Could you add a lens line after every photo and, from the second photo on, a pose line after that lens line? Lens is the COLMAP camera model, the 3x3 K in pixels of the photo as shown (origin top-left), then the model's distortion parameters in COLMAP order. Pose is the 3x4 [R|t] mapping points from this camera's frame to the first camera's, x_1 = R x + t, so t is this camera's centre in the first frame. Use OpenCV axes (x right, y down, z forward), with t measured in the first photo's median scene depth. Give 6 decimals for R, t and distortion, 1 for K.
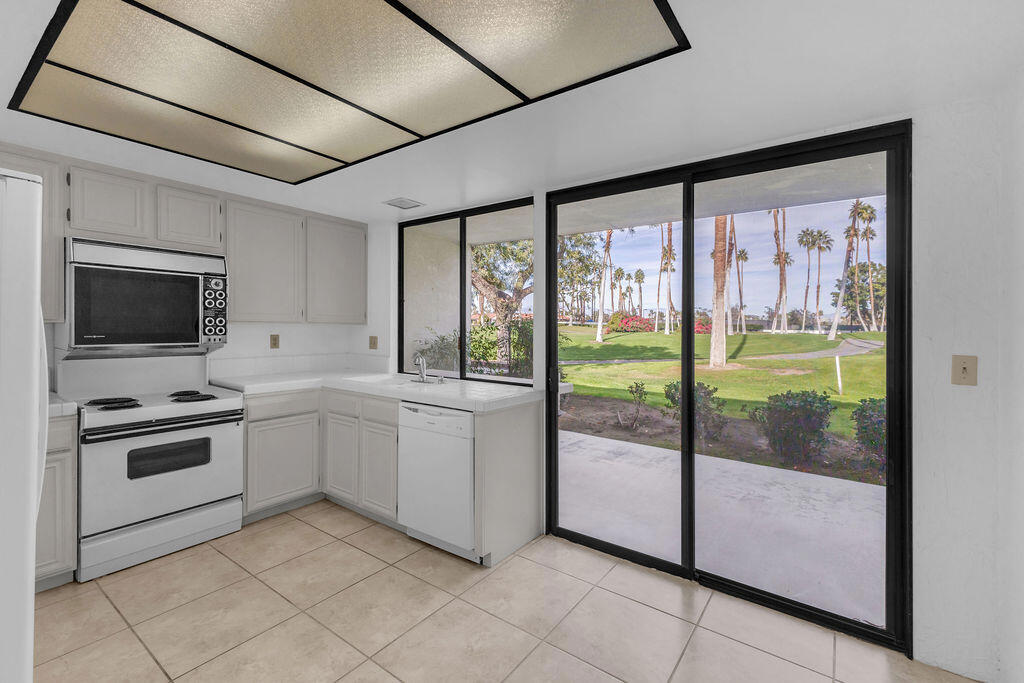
lens RADIAL K [[440.5, 0, 515.0], [0, 440.5, 334.9], [0, 0, 1]] dist [0.008730, 0.000500]
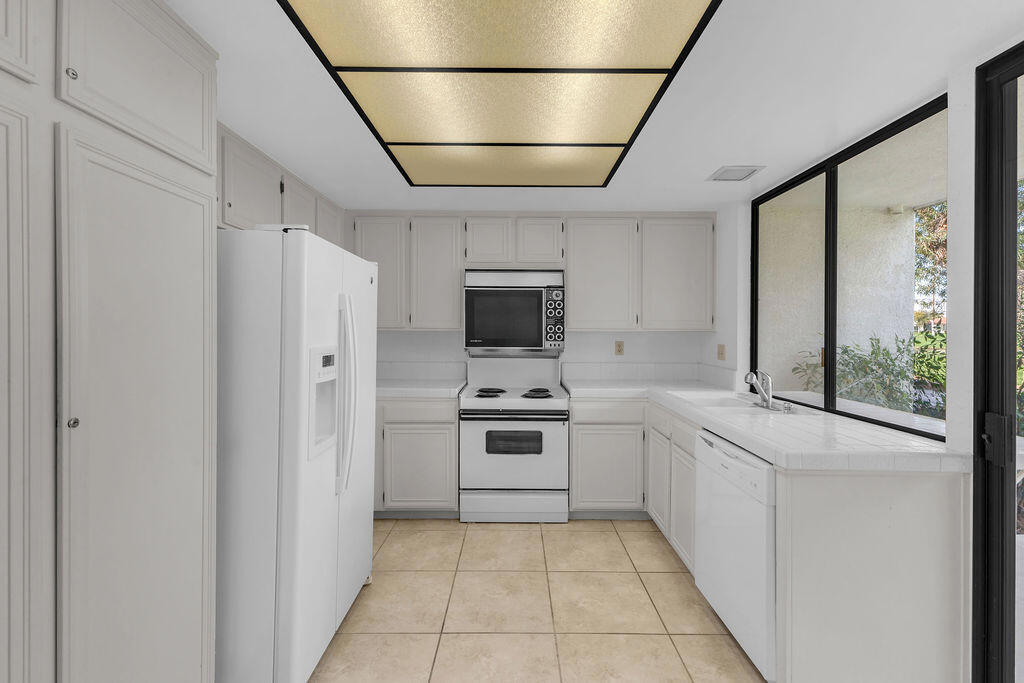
lens RADIAL K [[440.5, 0, 514.5], [0, 440.5, 339.6], [0, 0, 1]] dist [0.008730, 0.000500]
pose [[0.595877, 0.007912, -0.803037, 0.161462], [-0.012899, 0.999917, 0.000280, -0.001876], [0.802972, 0.010191, 0.595929, 0.260793]]
